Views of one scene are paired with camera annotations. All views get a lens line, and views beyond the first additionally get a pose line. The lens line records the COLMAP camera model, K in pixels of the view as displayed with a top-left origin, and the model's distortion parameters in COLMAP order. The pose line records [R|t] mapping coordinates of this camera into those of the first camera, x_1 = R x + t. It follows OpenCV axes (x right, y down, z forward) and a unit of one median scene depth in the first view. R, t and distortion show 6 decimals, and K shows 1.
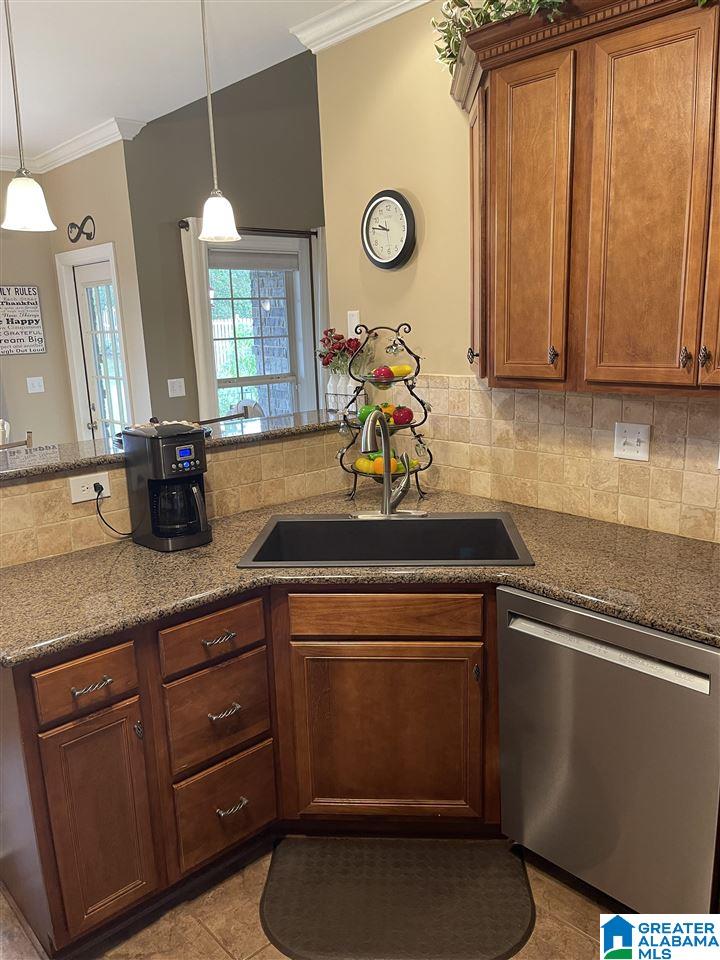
lens RADIAL K [[733.3, 0, 365.5], [0, 733.3, 478.4], [0, 0, 1]] dist [0.077500, -0.085610]
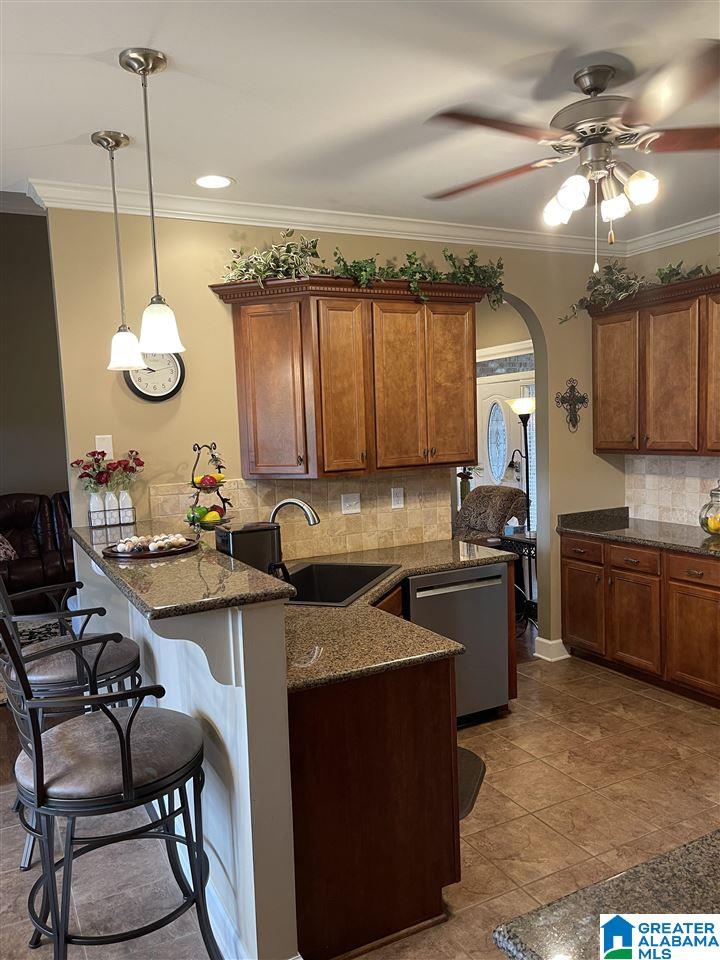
lens RADIAL K [[733.3, 0, 365.5], [0, 733.3, 478.4], [0, 0, 1]] dist [0.077500, -0.085610]
pose [[0.274732, -0.057284, 0.959813, -1.359425], [0.231596, 0.972777, -0.008233, -0.088421], [-0.933213, 0.224550, 0.280520, 0.467277]]
